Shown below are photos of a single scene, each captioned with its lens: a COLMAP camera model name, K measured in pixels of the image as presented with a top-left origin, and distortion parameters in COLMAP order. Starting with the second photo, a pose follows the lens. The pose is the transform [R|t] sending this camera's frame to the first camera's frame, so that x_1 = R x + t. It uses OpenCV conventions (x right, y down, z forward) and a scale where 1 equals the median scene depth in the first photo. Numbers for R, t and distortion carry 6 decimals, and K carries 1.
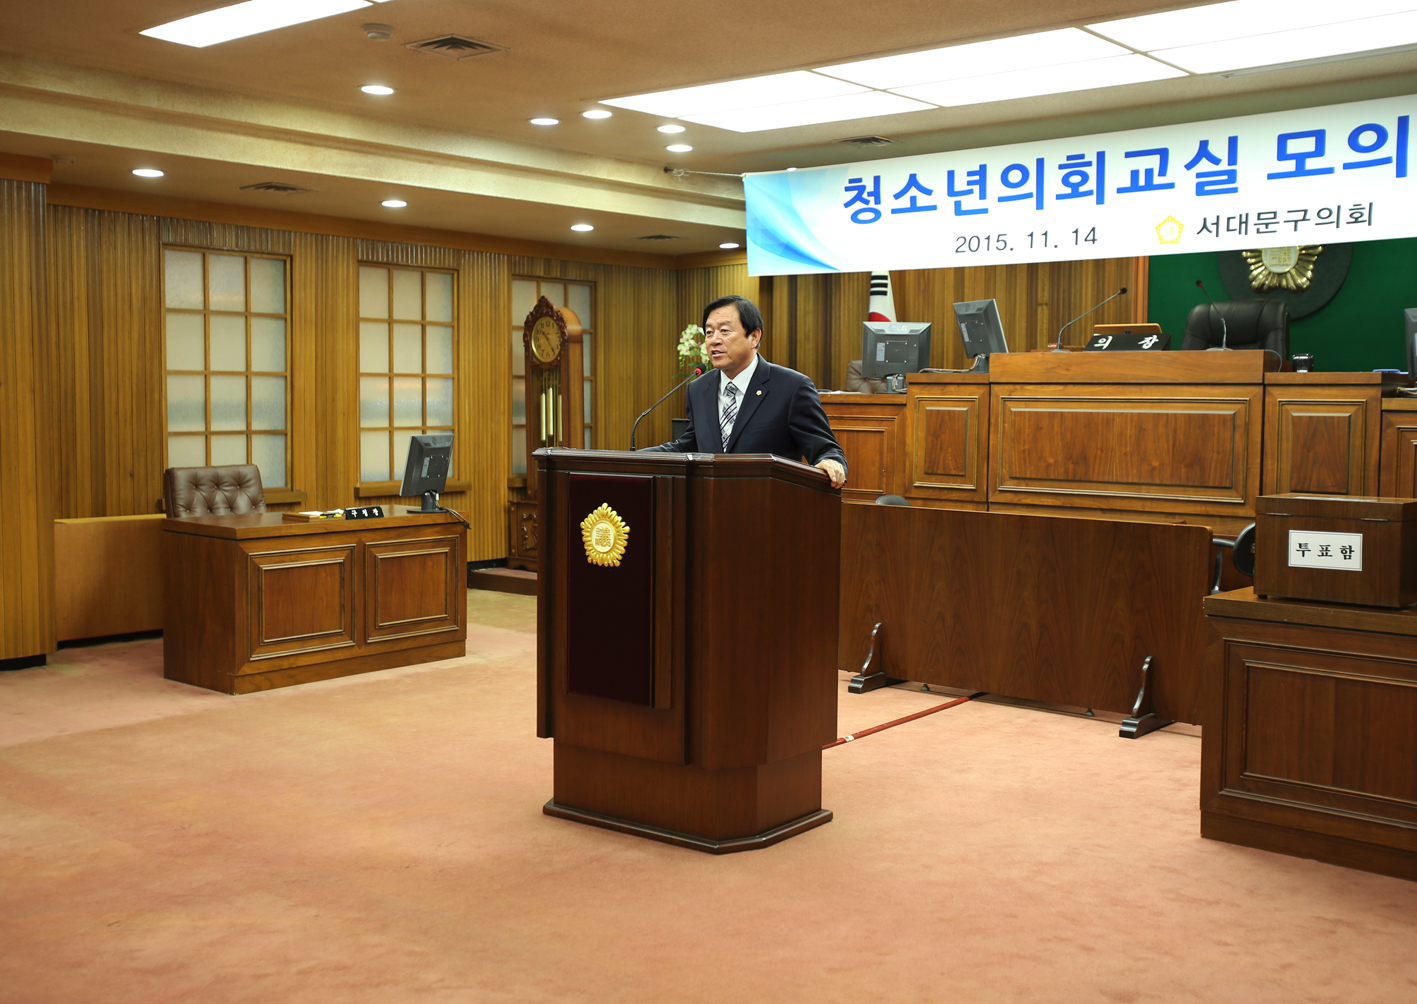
lens RADIAL K [[1495.7, 0, 726.0], [0, 1495.7, 494.2], [0, 0, 1]] dist [-0.014038, 0.108397]
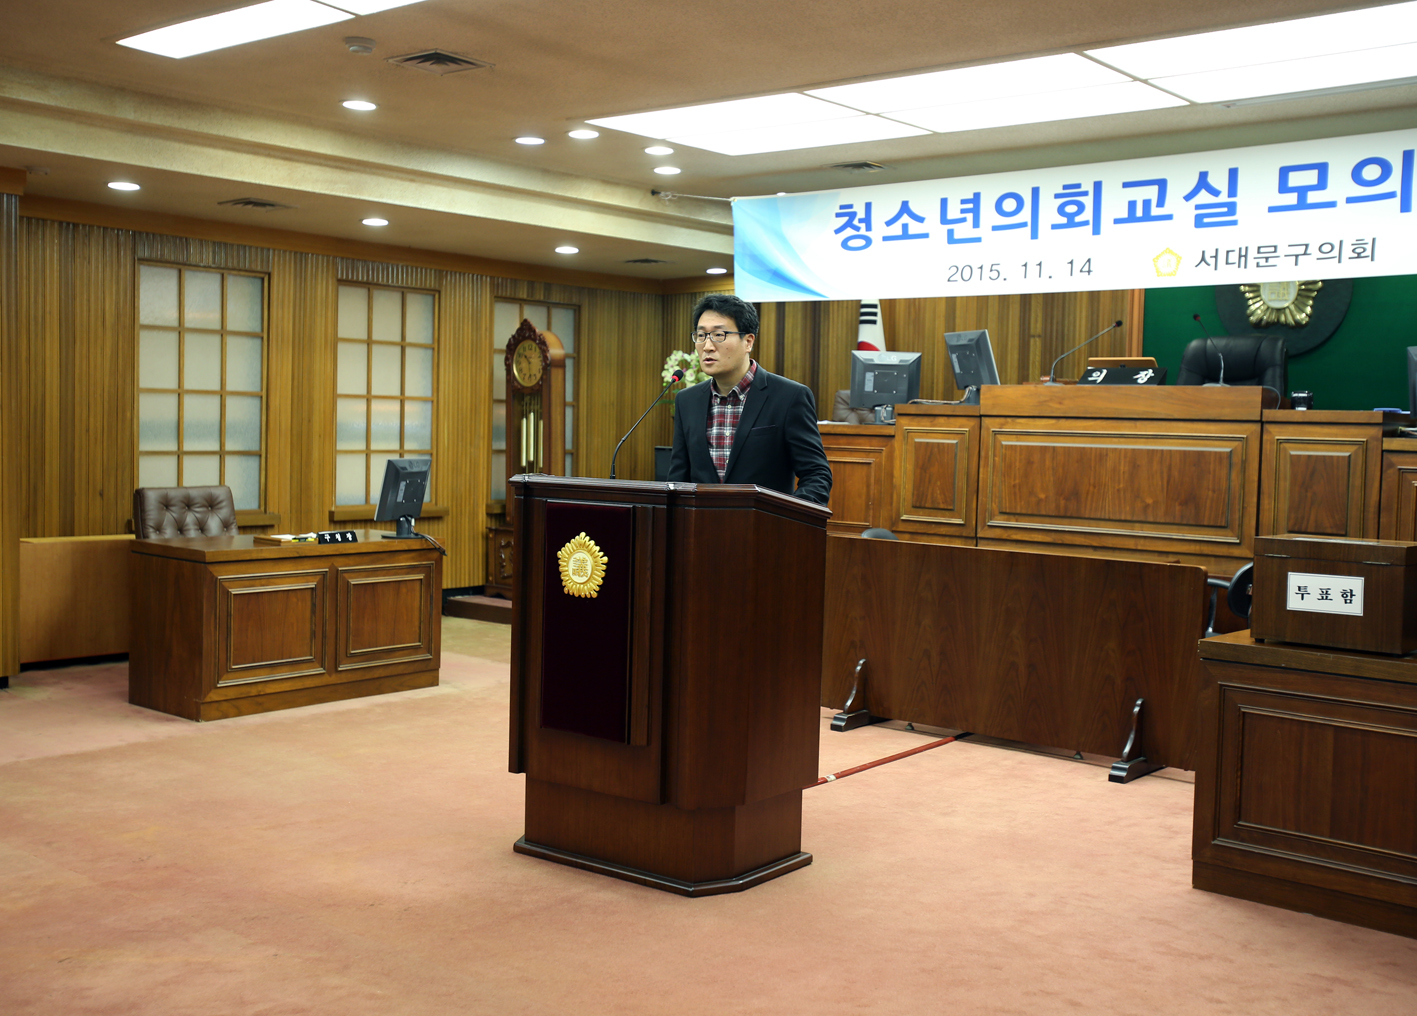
lens RADIAL K [[1517.6, 0, 708.5], [0, 1517.6, 508.0], [0, 0, 1]] dist [-0.013413, 0.110272]
pose [[0.999848, 0.017400, -0.000852, 0.000577], [-0.017408, 0.999794, -0.010423, -0.000521], [0.000670, 0.010436, 0.999945, 0.009021]]
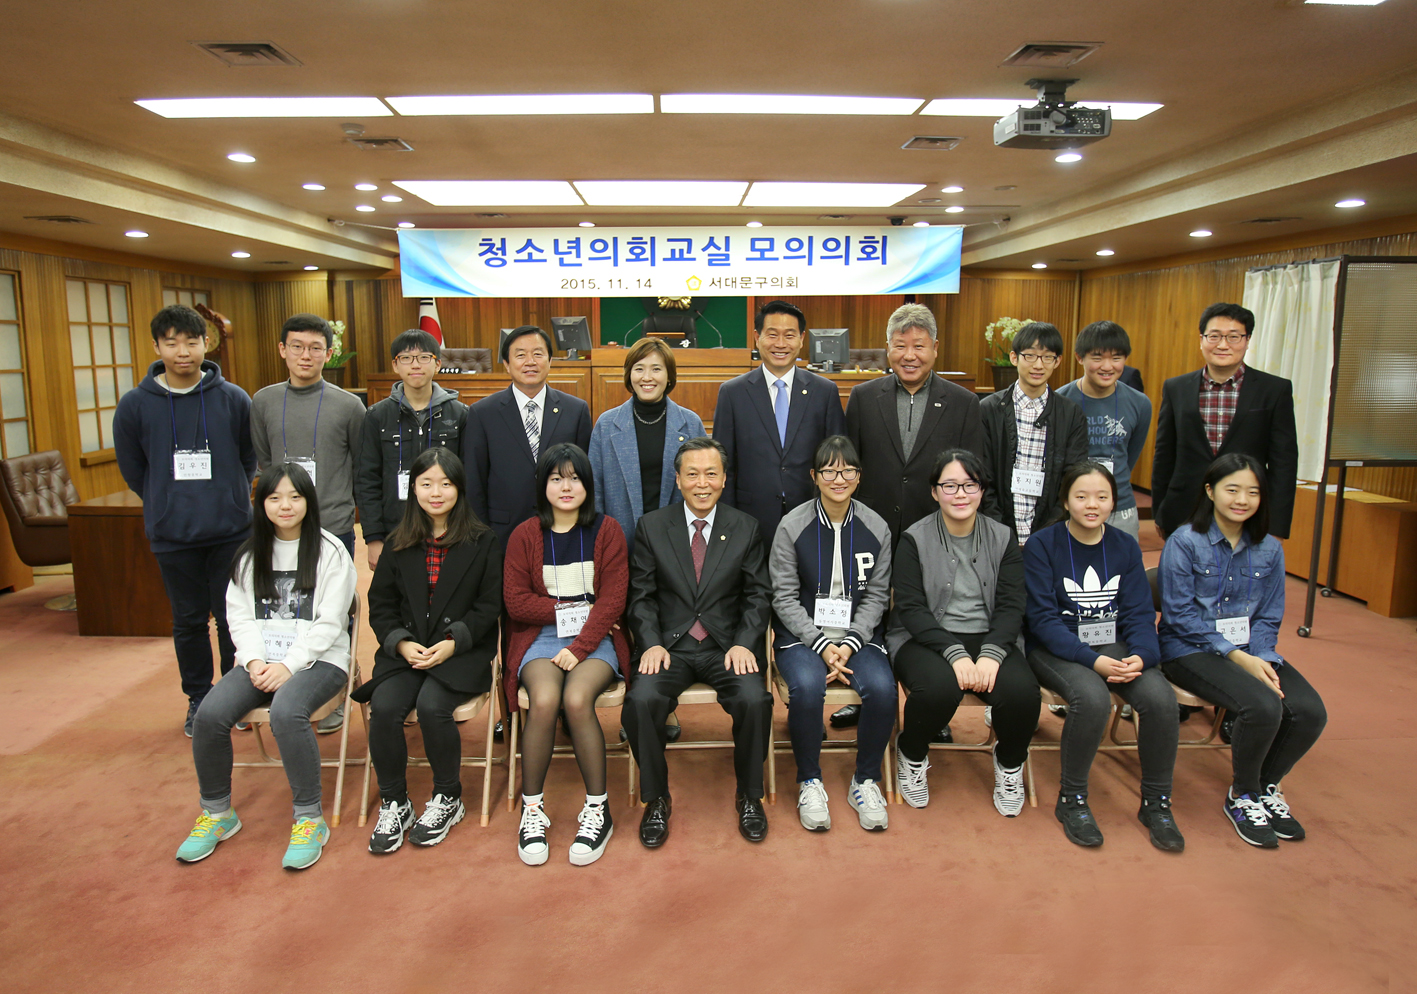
lens RADIAL K [[878.5, 0, 704.8], [0, 878.5, 473.3], [0, 0, 1]] dist [-0.083161, 0.051673]
pose [[0.759943, -0.103664, 0.641670, -0.384880], [0.049731, 0.993580, 0.101618, -0.048066], [-0.648085, -0.045312, 0.760219, 0.143108]]
